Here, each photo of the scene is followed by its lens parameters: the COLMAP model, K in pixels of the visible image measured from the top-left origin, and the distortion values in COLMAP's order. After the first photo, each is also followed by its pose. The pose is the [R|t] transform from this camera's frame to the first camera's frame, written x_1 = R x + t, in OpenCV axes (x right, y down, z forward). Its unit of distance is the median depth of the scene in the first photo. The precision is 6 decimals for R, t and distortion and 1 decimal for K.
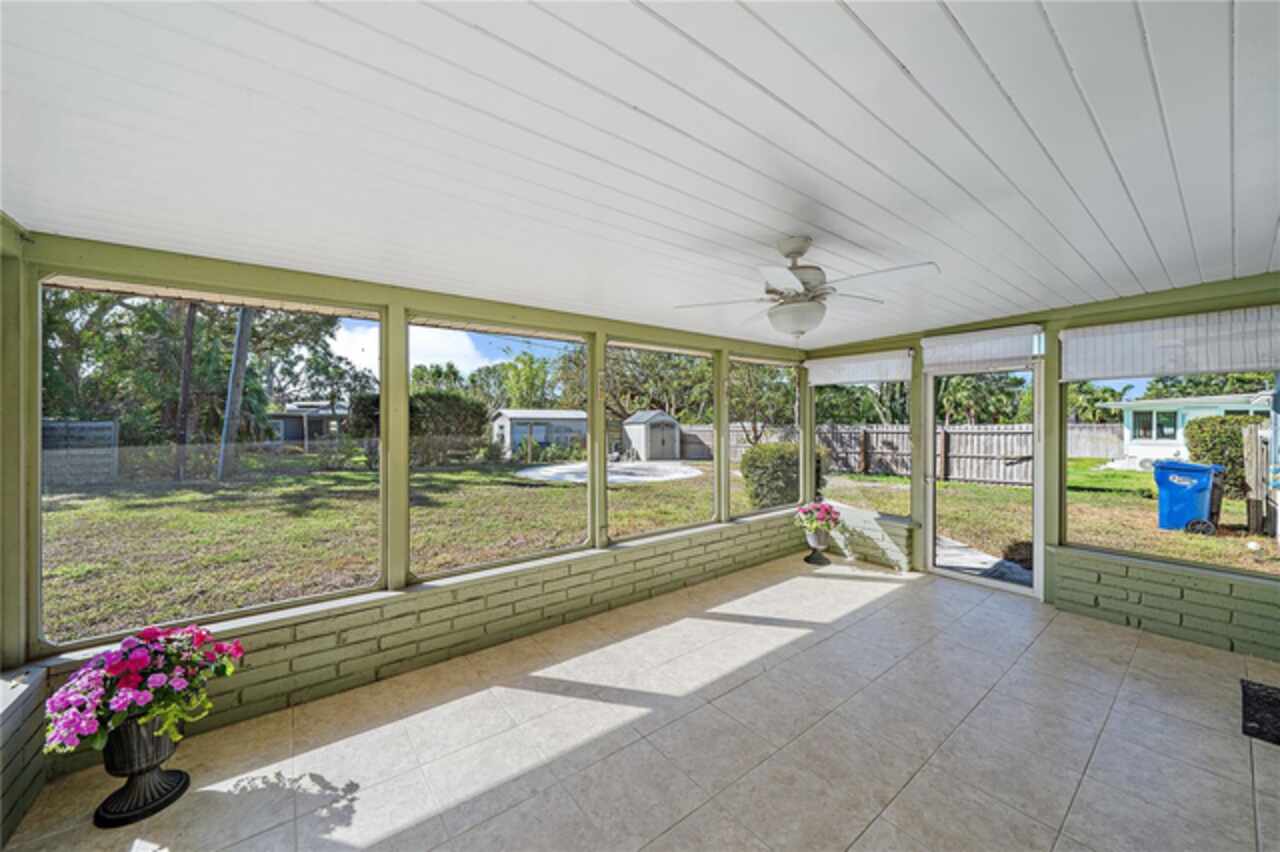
lens RADIAL K [[436.0, 0, 634.9], [0, 436.0, 424.2], [0, 0, 1]] dist [-0.000775, -0.000031]
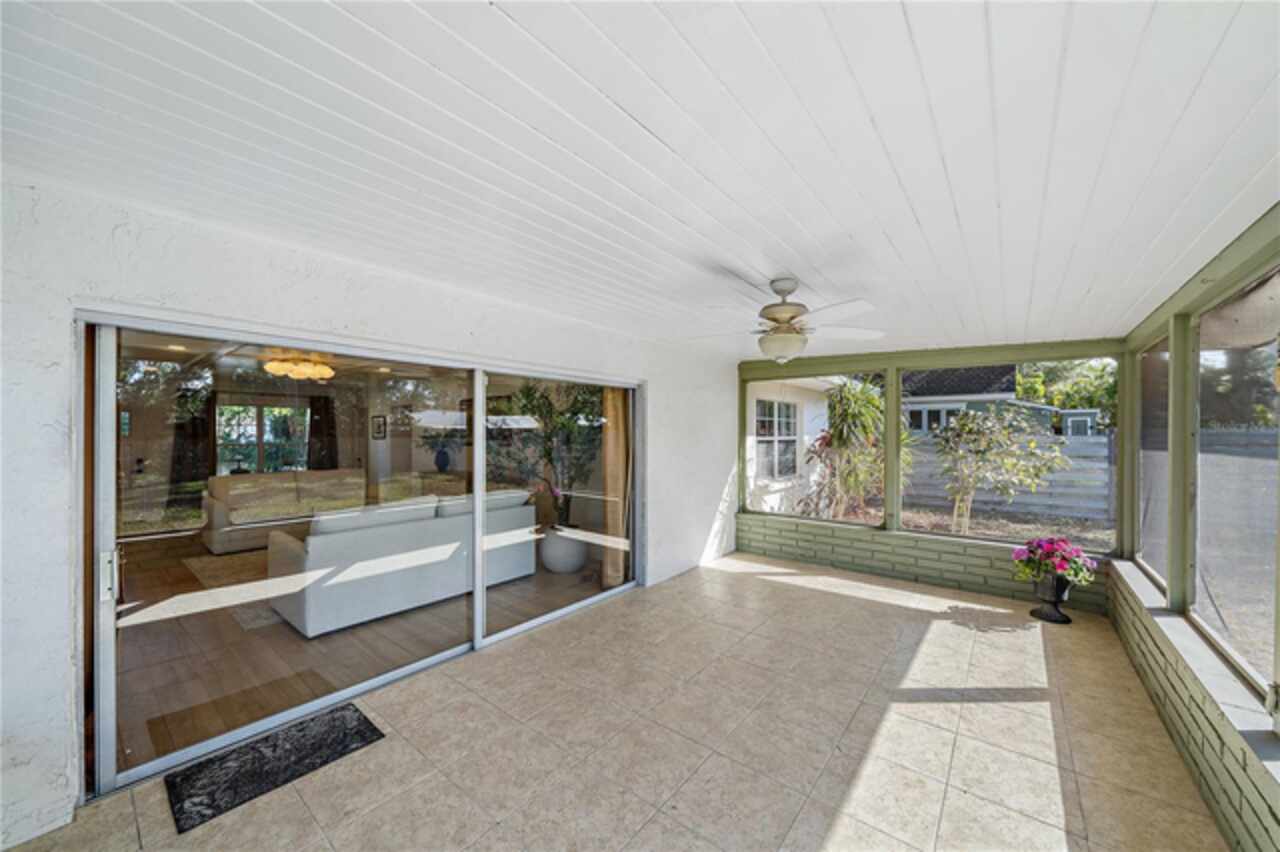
lens RADIAL K [[436.0, 0, 634.9], [0, 436.0, 424.2], [0, 0, 1]] dist [-0.000775, -0.000031]
pose [[-0.966516, -0.006294, -0.256530, 0.974539], [-0.007875, 0.999956, 0.005139, -0.024353], [0.256486, 0.006987, -0.966523, 1.881903]]
